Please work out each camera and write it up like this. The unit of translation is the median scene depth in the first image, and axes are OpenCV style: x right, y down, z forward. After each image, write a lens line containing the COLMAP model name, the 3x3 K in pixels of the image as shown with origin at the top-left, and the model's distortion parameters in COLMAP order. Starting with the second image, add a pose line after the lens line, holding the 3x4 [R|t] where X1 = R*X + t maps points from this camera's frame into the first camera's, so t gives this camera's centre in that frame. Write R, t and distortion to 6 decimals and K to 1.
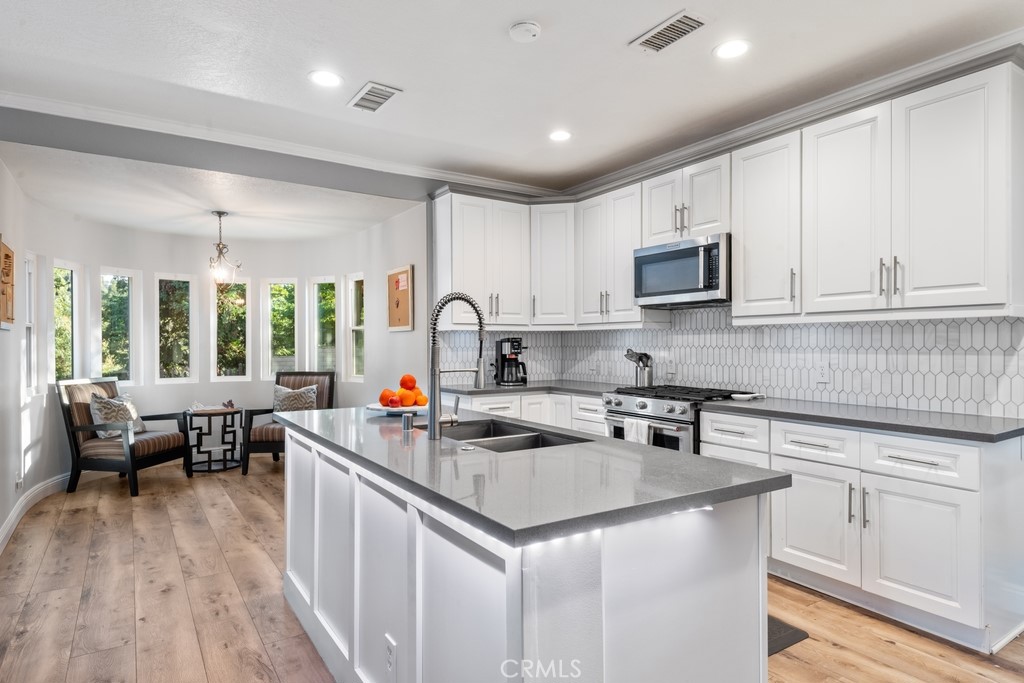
lens RADIAL K [[583.6, 0, 513.8], [0, 583.6, 346.4], [0, 0, 1]] dist [0.030180, -0.003247]
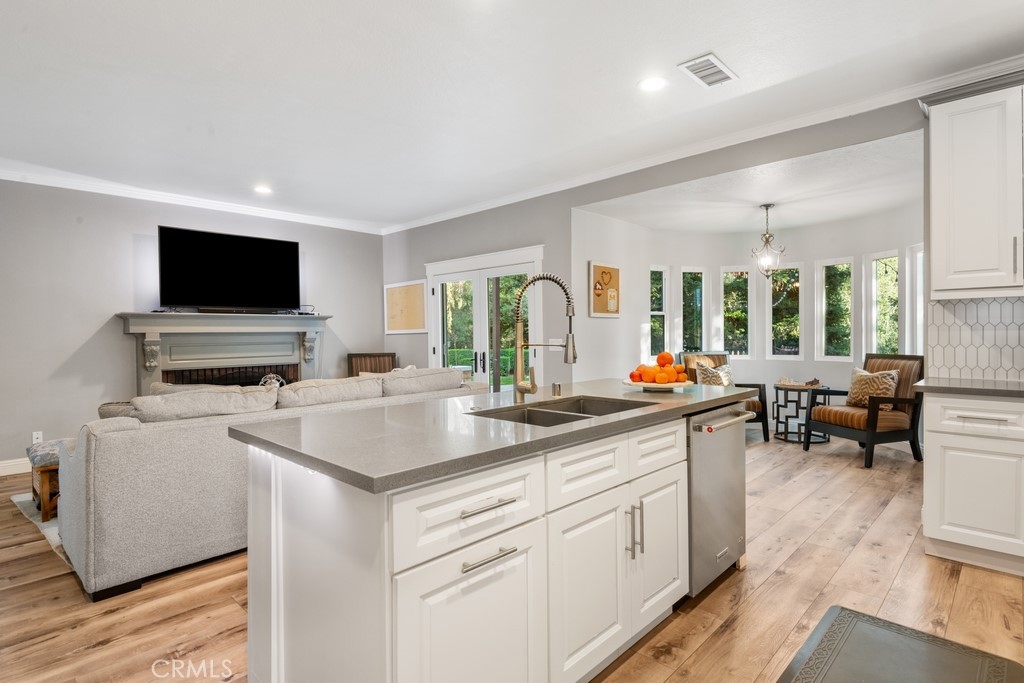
lens RADIAL K [[524.2, 0, 513.8], [0, 524.2, 337.7], [0, 0, 1]] dist [-0.001247, -0.000026]
pose [[0.195315, 0.011430, -0.980674, 0.456234], [0.009973, 0.999857, 0.013640, 0.002065], [0.980690, -0.012444, 0.195174, 0.419998]]
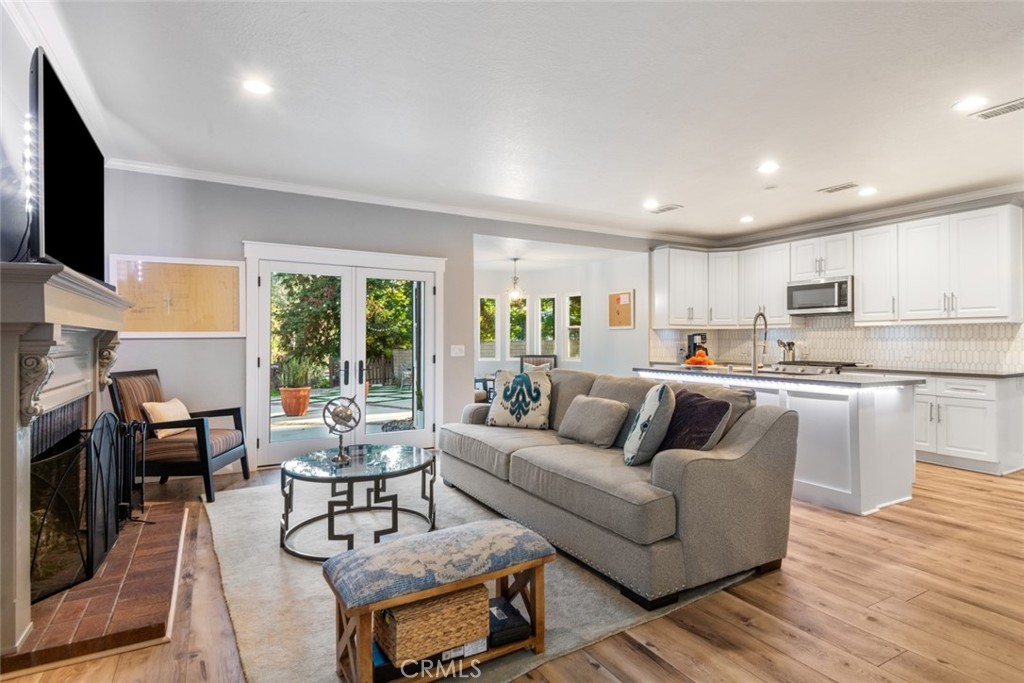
lens RADIAL K [[524.2, 0, 511.8], [0, 524.2, 339.9], [0, 0, 1]] dist [-0.001247, -0.000026]
pose [[0.996758, 0.002826, -0.080411, -0.476466], [-0.003342, 0.999975, -0.006294, 0.017751], [0.080392, 0.006542, 0.996742, -0.605829]]
